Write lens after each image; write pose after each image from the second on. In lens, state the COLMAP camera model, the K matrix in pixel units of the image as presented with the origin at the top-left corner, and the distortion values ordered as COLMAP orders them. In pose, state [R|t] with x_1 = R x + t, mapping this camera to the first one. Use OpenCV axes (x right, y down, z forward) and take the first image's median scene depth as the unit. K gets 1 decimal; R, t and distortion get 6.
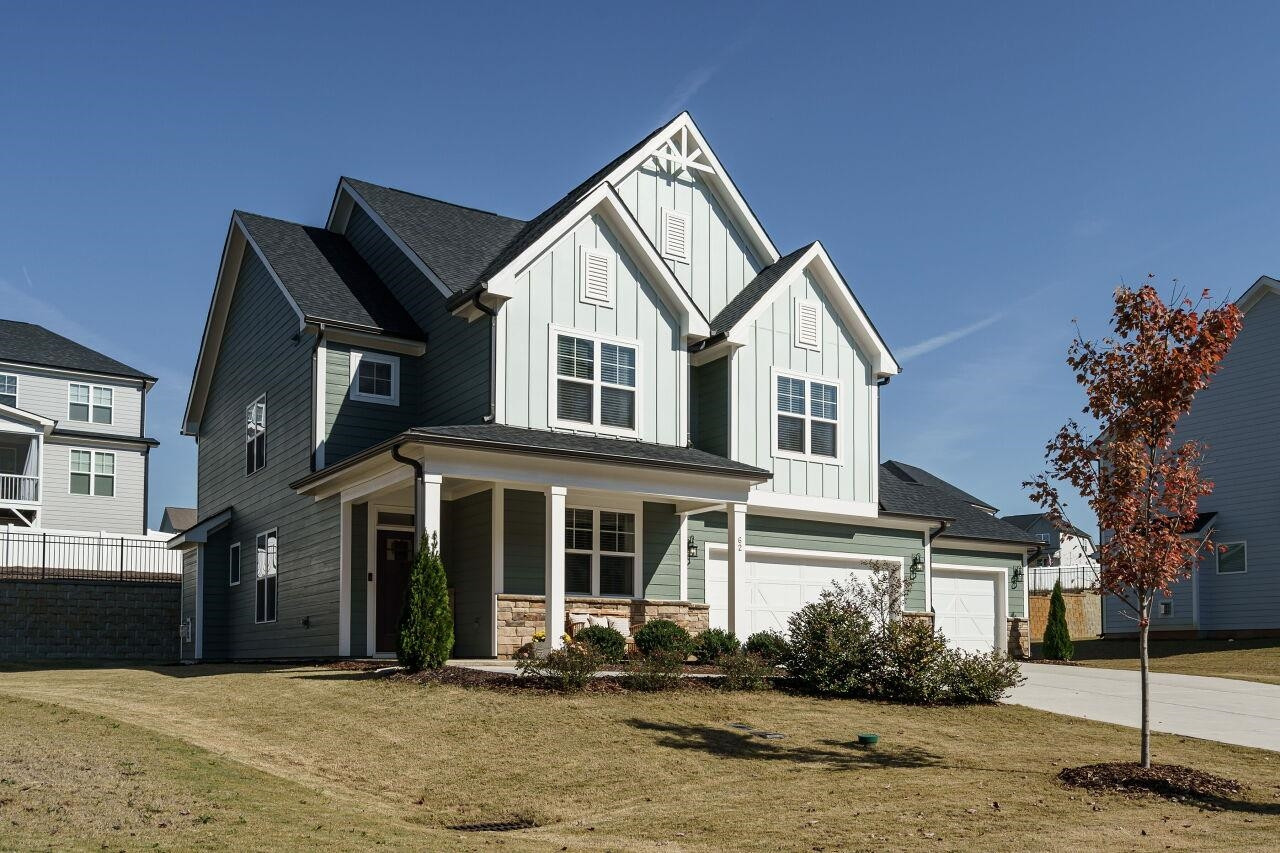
lens RADIAL K [[628.9, 0, 643.3], [0, 628.9, 425.2], [0, 0, 1]] dist [0.004148, 0.000939]
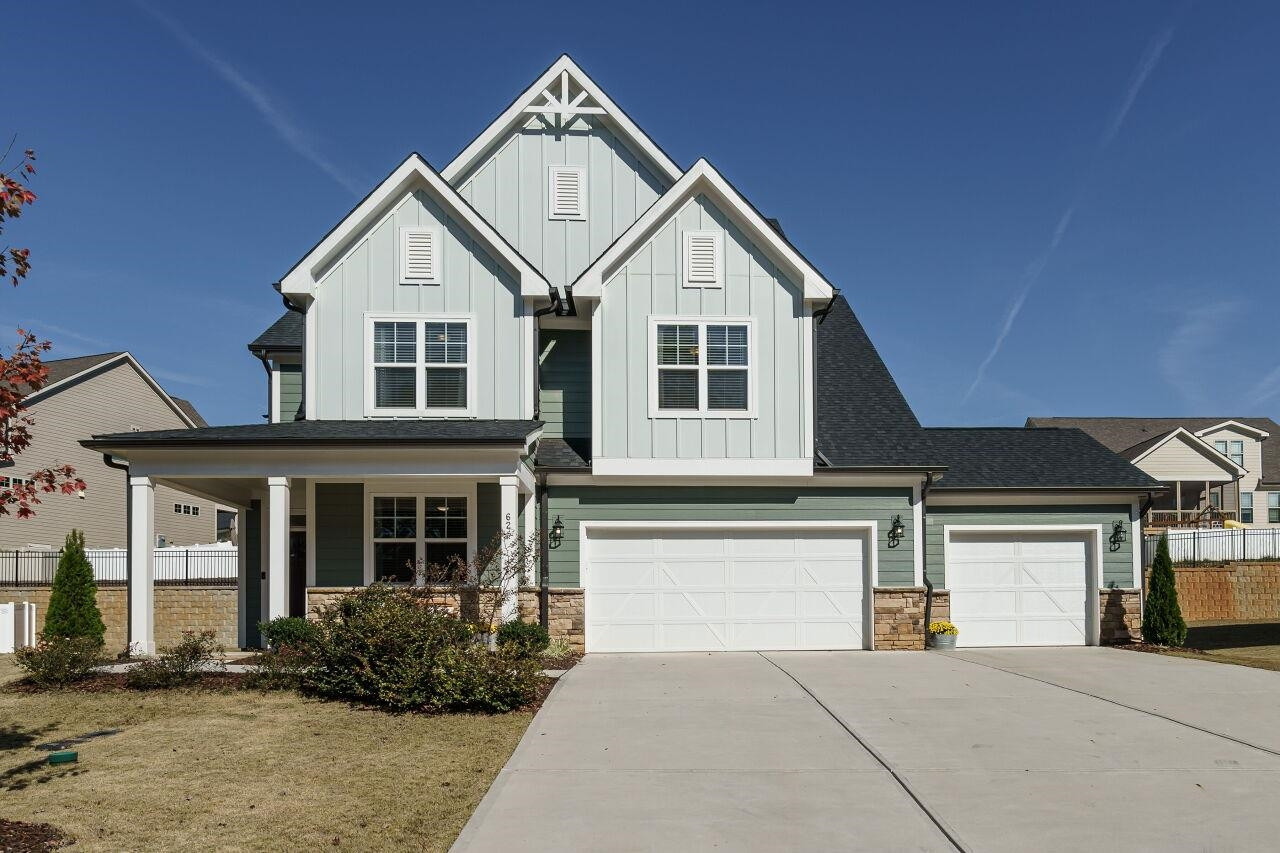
lens RADIAL K [[621.6, 0, 640.0], [0, 621.6, 440.4], [0, 0, 1]] dist [0.011248, 0.000301]
pose [[0.940028, -0.116838, -0.320463, 0.424300], [0.128397, 0.991608, 0.015099, 0.060214], [0.316009, -0.055340, 0.947141, 0.161112]]
